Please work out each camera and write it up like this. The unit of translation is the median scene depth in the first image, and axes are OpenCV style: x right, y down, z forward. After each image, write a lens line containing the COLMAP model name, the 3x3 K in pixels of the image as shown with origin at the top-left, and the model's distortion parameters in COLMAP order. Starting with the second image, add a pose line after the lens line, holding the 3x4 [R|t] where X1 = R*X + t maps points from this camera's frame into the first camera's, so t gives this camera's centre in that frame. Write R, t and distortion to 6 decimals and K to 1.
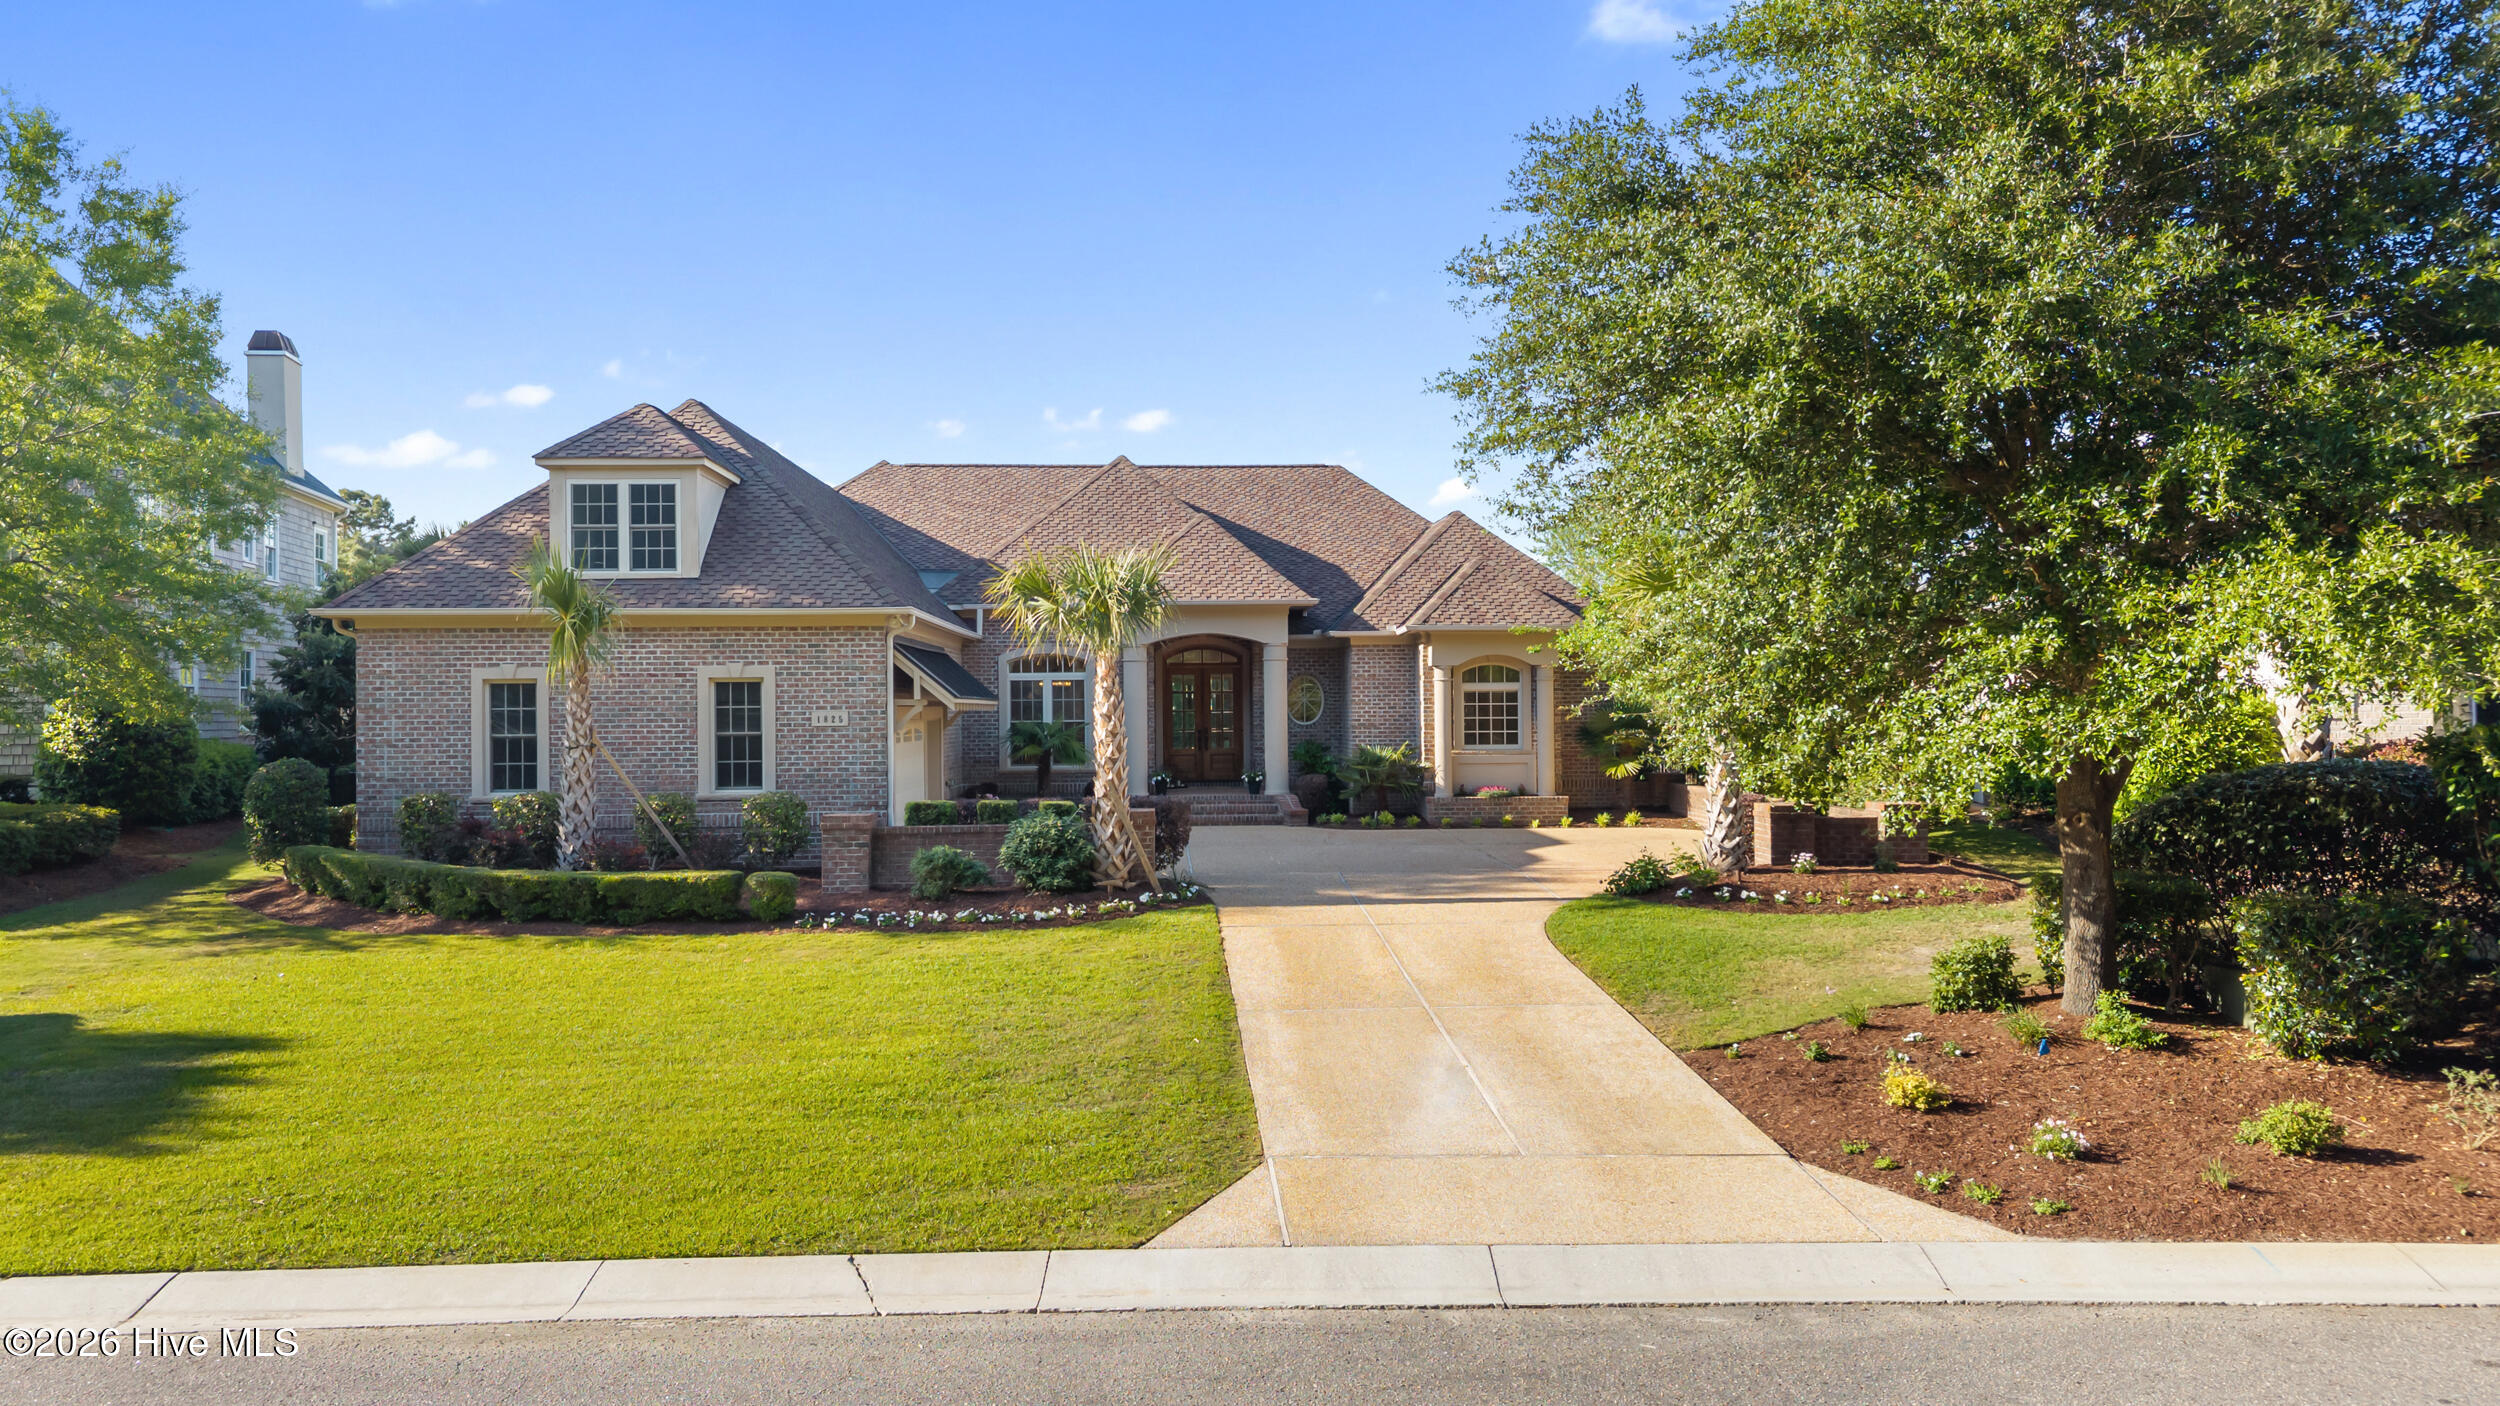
lens RADIAL K [[1759.4, 0, 1250.0], [0, 1759.4, 668.7], [0, 0, 1]] dist [0.004421, 0.001361]
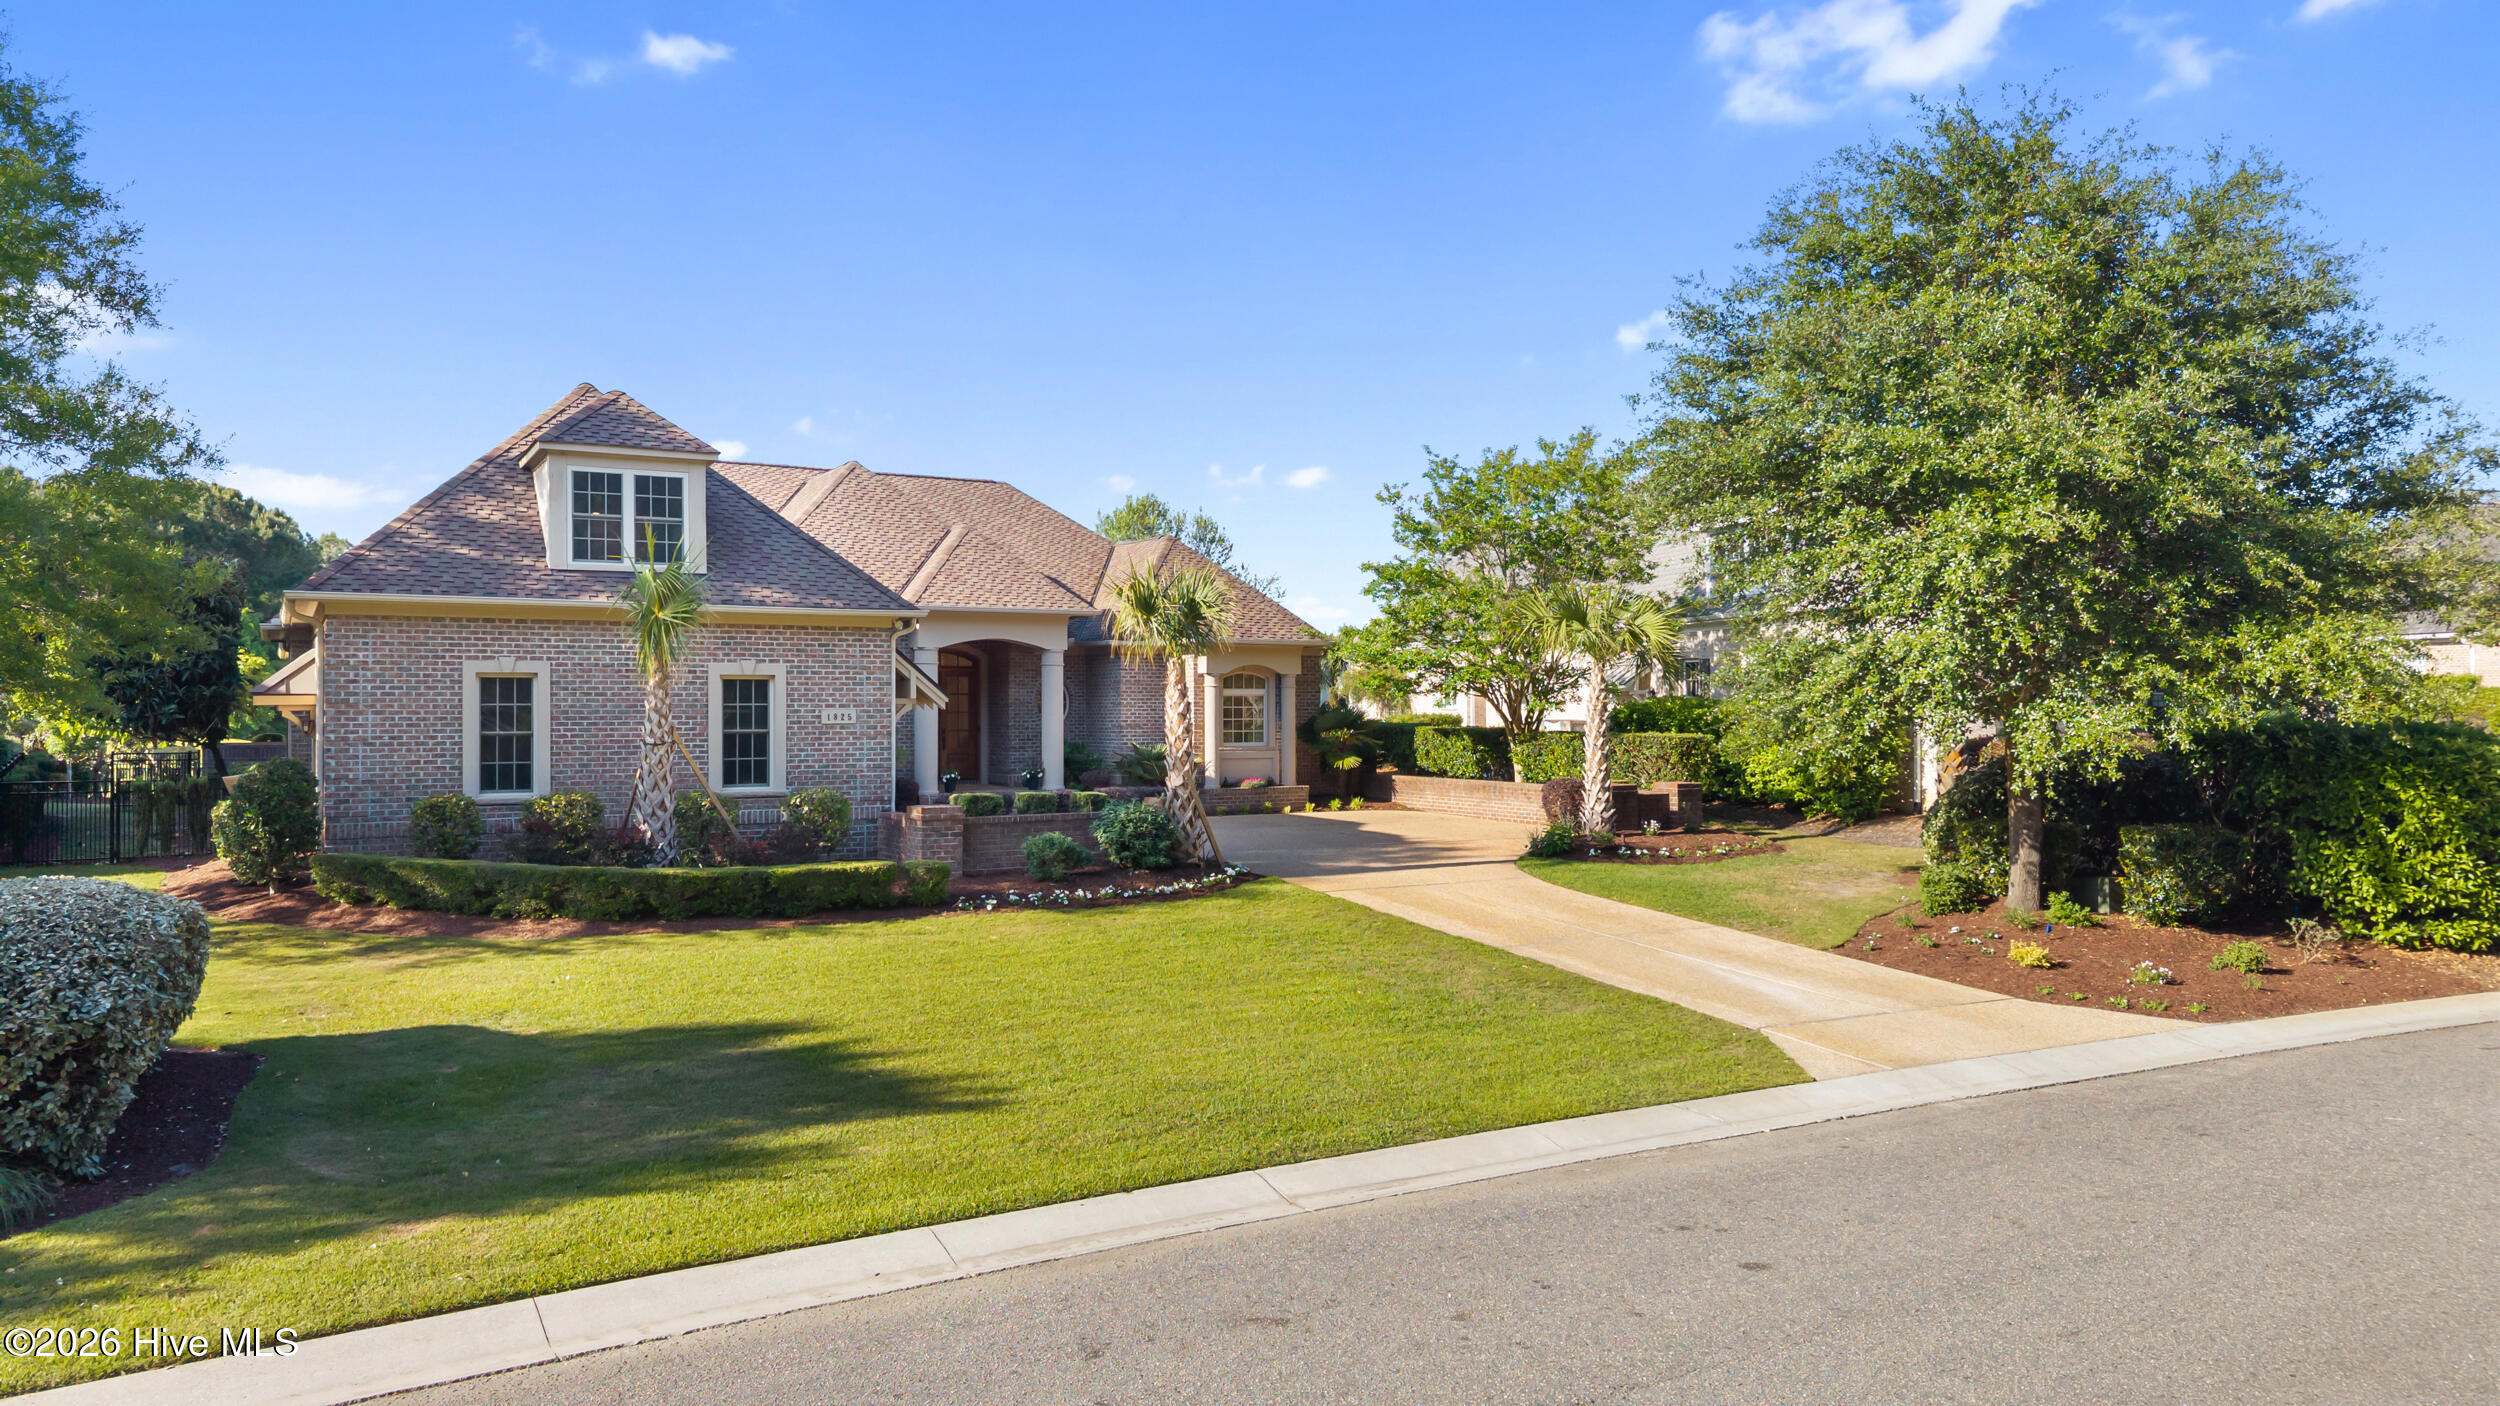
lens RADIAL K [[1762.7, 0, 1250.0], [0, 1762.7, 703.0], [0, 0, 1]] dist [0.016948, 0.000176]
pose [[0.879895, 0.008111, 0.475100, -0.517591], [-0.015903, 0.999797, 0.012383, 0.003900], [-0.474903, -0.018451, 0.879845, -0.022466]]
